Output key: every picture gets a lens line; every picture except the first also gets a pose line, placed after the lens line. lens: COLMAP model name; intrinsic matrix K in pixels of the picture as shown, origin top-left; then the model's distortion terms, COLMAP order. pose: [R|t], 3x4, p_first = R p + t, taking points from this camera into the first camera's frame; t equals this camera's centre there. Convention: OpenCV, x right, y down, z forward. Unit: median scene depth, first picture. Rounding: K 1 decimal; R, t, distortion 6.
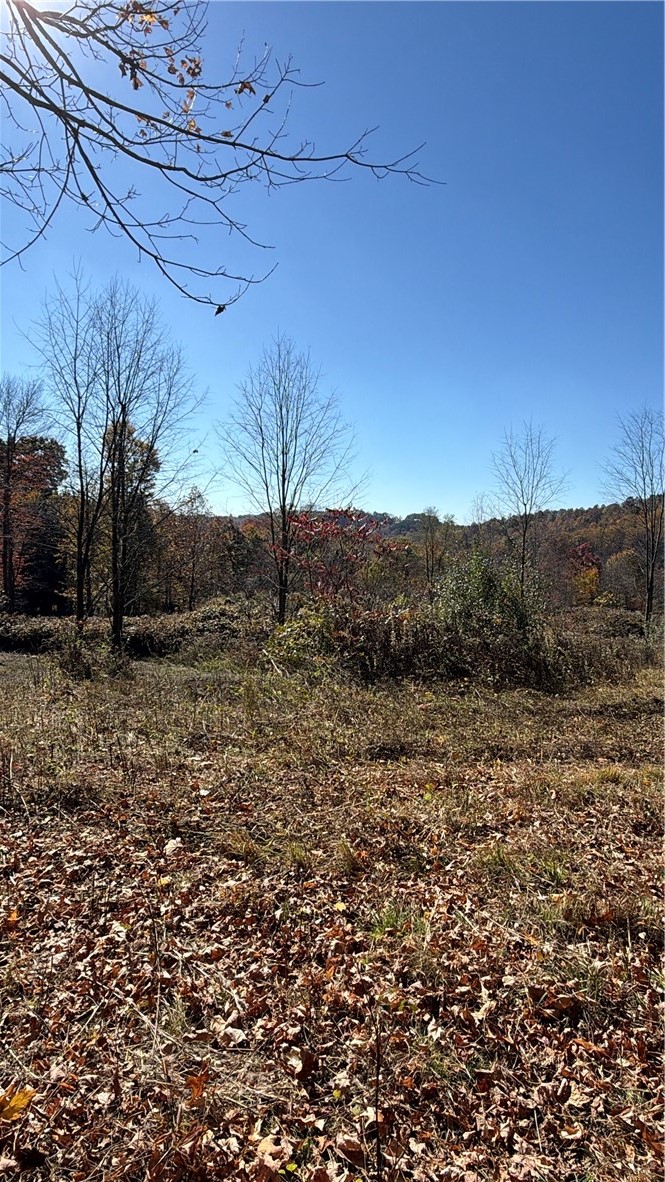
lens RADIAL K [[647.5, 0, 327.6], [0, 647.5, 591.9], [0, 0, 1]] dist [-0.003229, 0.000341]
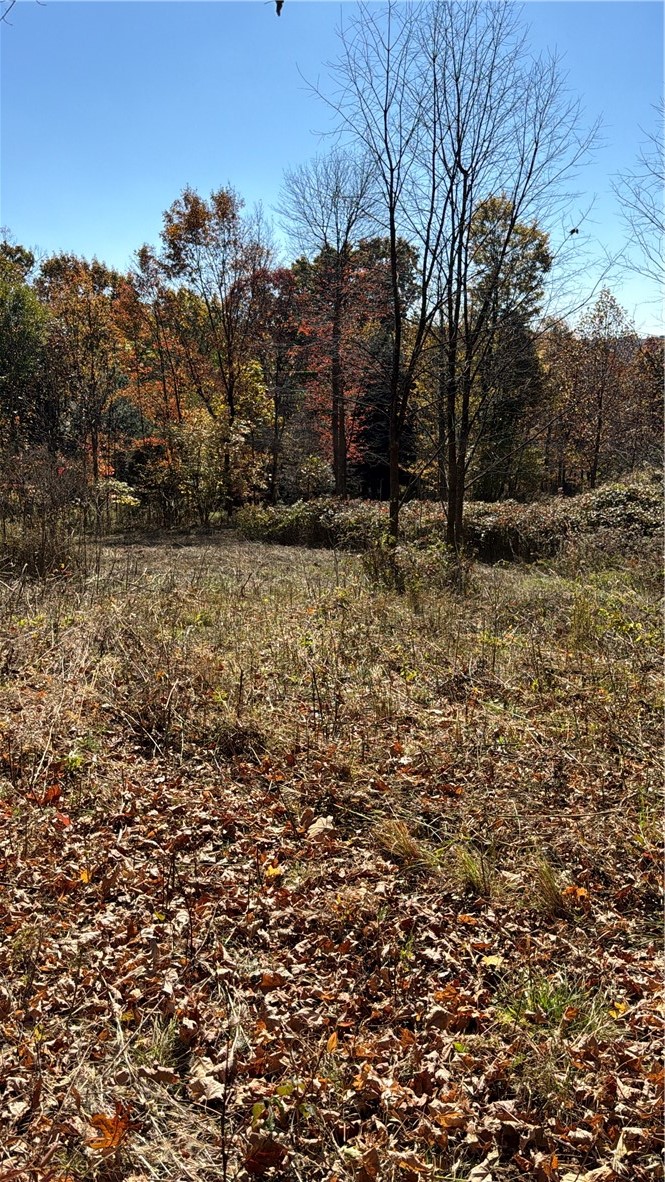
lens RADIAL K [[992.1, 0, 332.1], [0, 992.1, 593.7], [0, 0, 1]] dist [0.040670, -0.094232]
pose [[0.871579, 0.049019, -0.487799, 0.315493], [0.013888, 0.992121, 0.124514, 0.014546], [0.490059, -0.115298, 0.864031, 0.130444]]
